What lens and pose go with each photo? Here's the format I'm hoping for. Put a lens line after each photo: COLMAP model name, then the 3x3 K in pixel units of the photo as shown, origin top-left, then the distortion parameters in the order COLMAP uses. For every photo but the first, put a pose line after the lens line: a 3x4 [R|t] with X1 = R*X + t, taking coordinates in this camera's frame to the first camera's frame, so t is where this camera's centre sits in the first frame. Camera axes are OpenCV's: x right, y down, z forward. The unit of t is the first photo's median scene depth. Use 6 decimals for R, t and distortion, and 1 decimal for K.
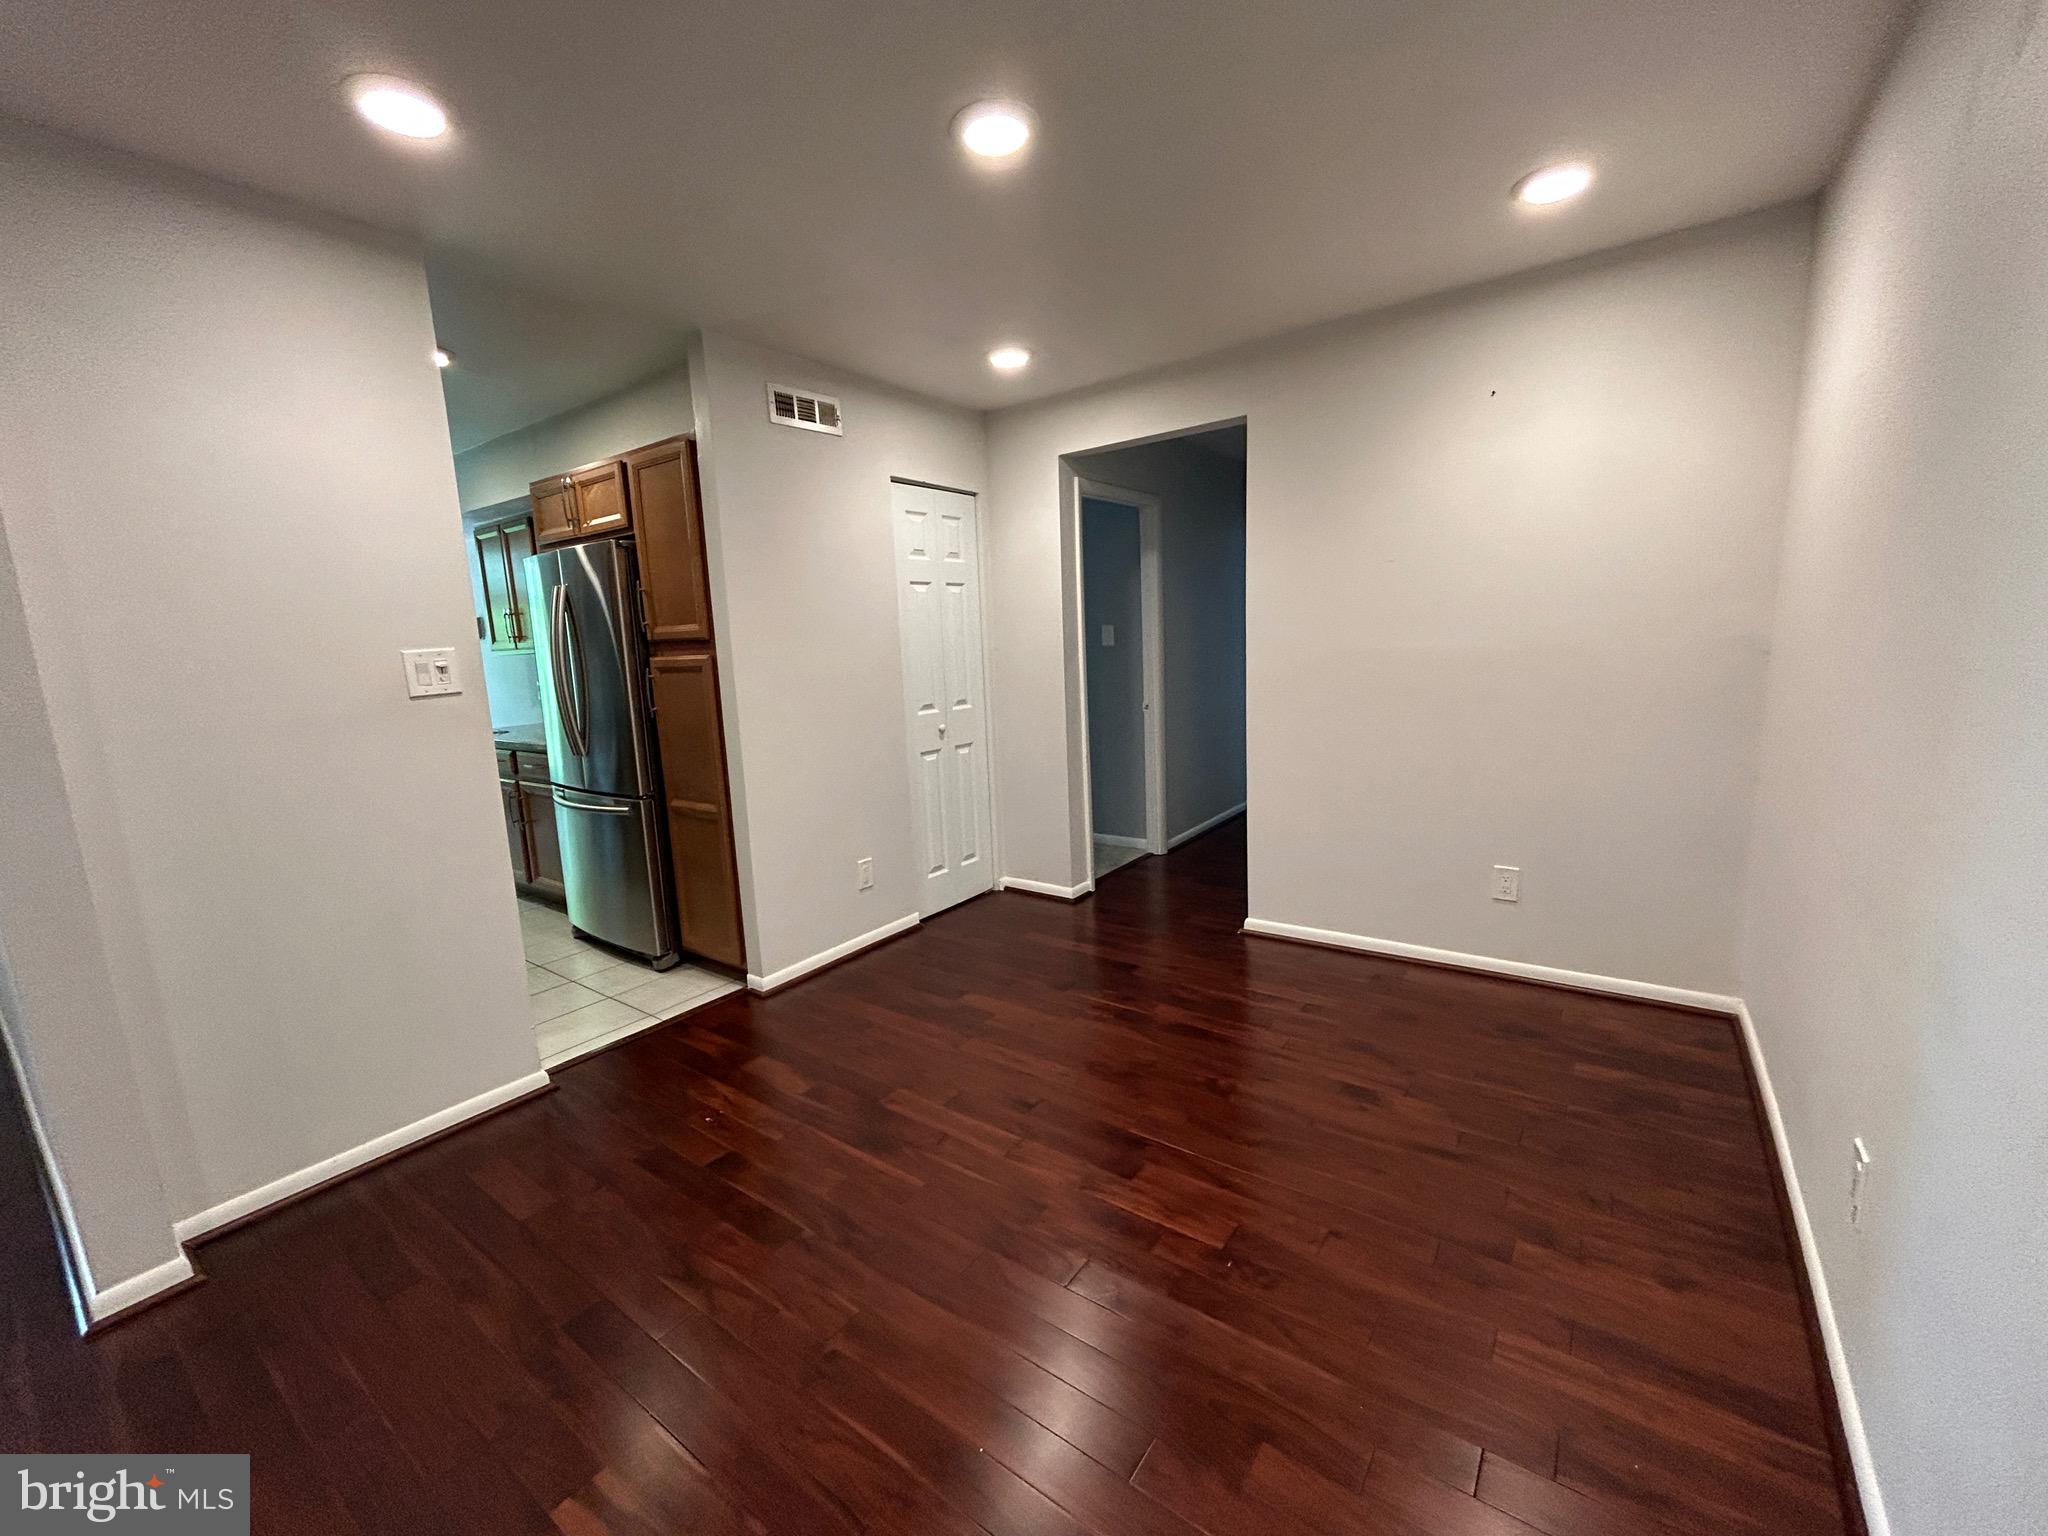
lens RADIAL K [[828.2, 0, 1001.2], [0, 828.2, 773.3], [0, 0, 1]] dist [0.000220, -0.001315]
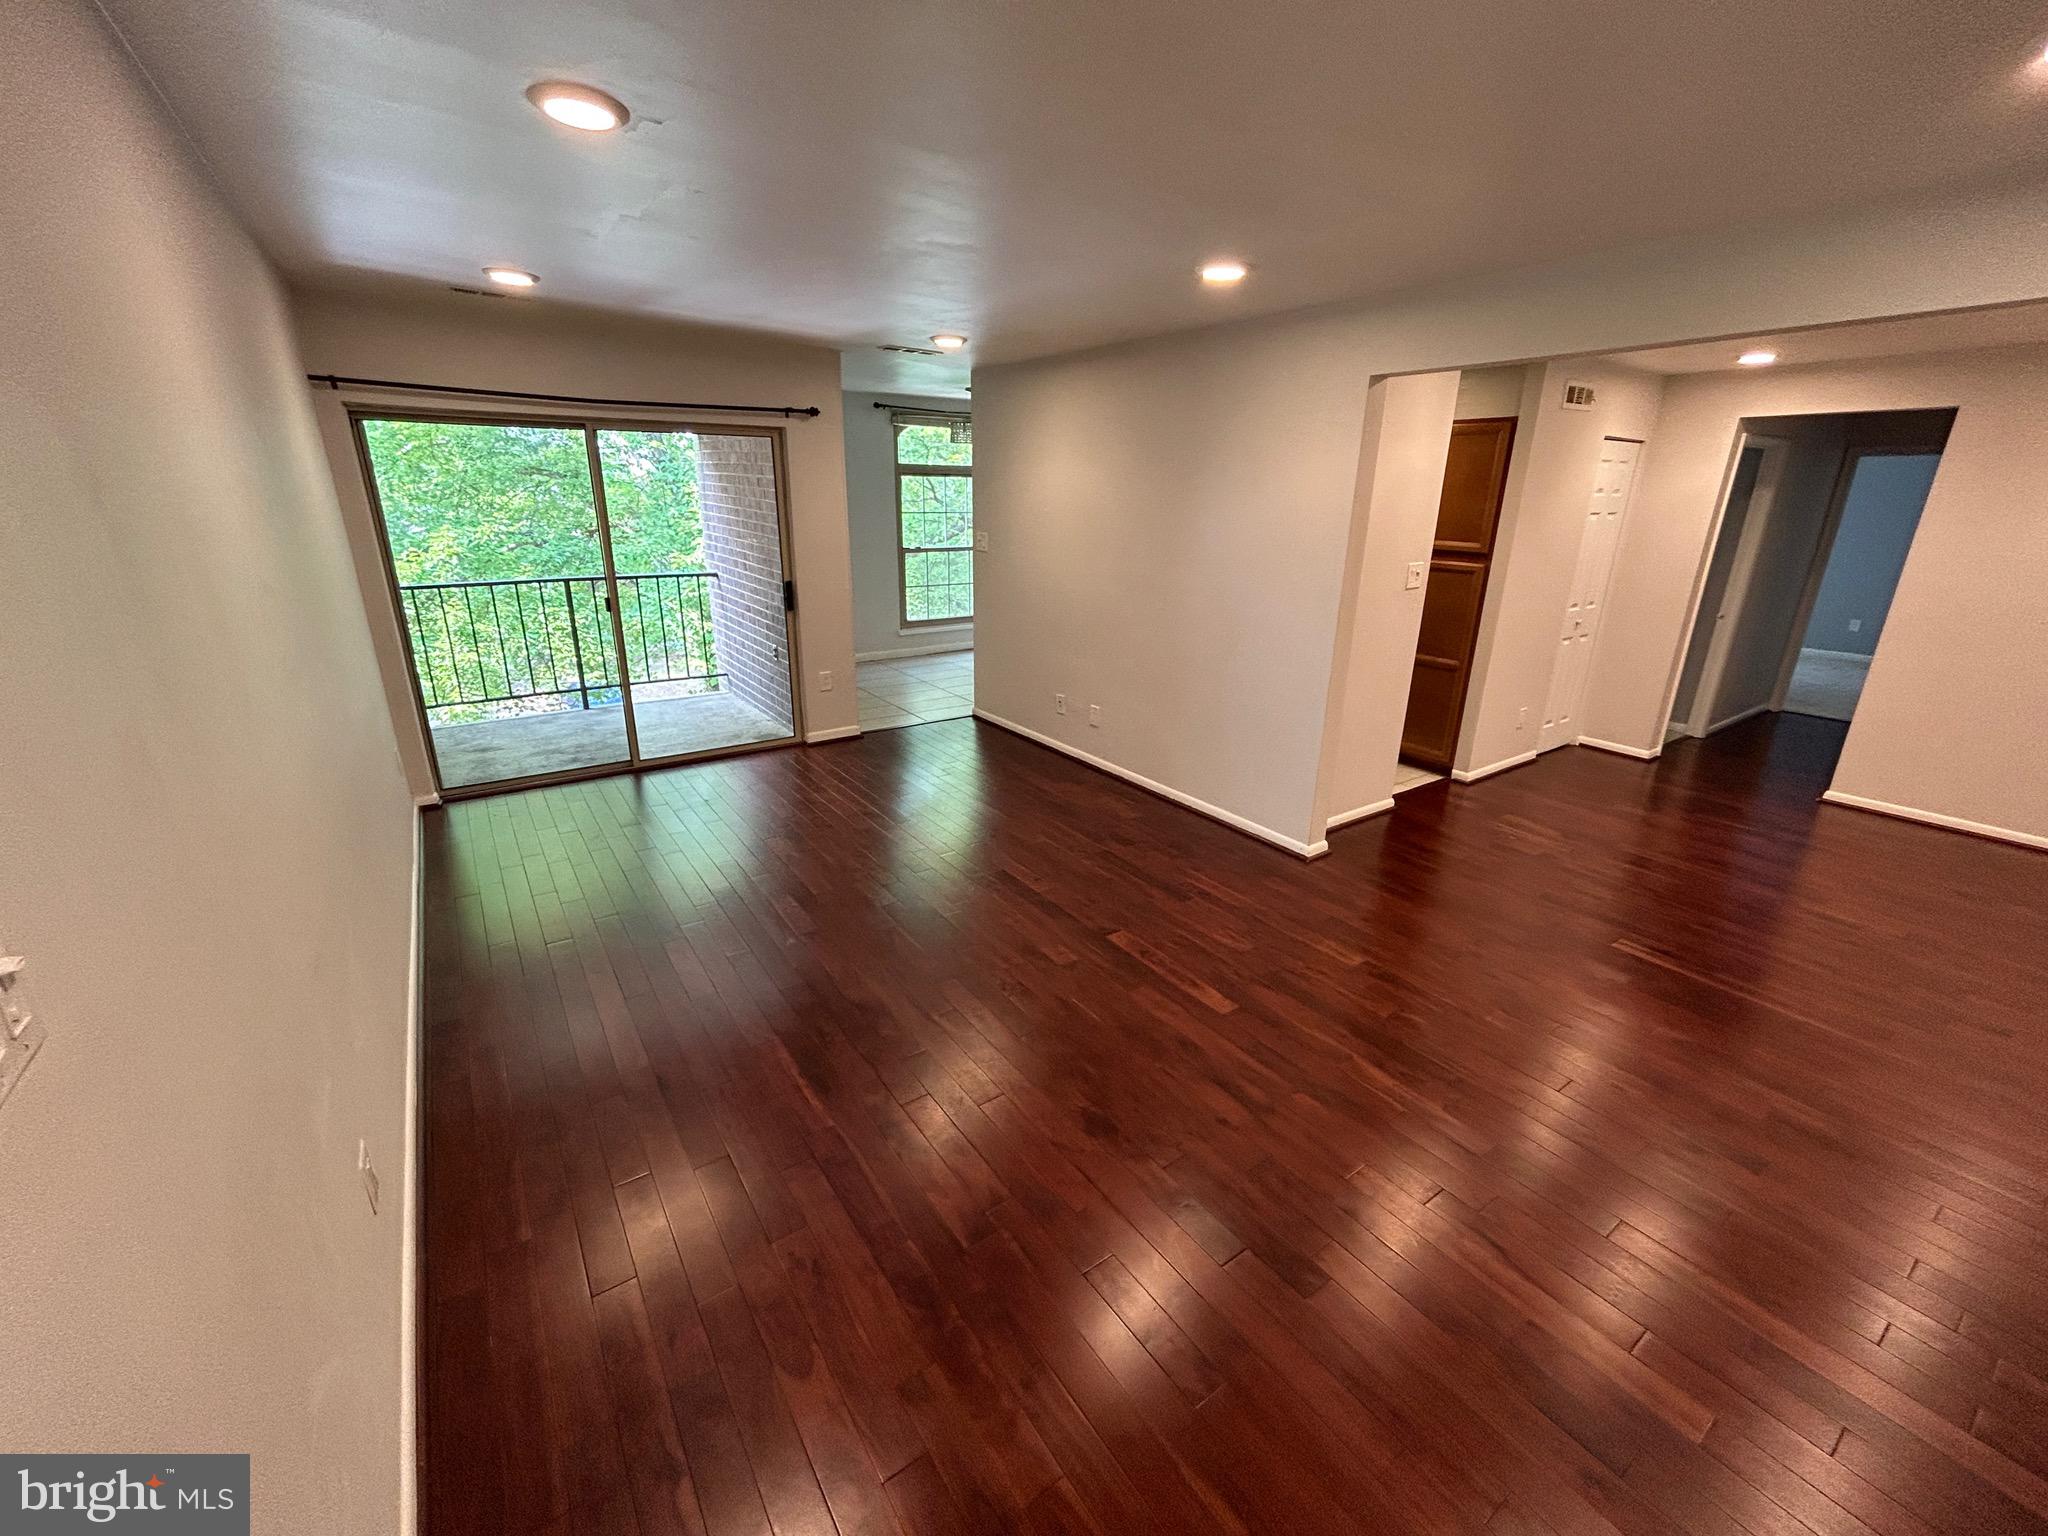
lens RADIAL K [[828.2, 0, 989.5], [0, 828.2, 766.0], [0, 0, 1]] dist [0.000220, -0.001315]
pose [[0.941941, 0.153953, -0.298407, -0.569081], [-0.102372, 0.978057, 0.181451, 0.032562], [0.319794, -0.140367, 0.937032, -0.657757]]
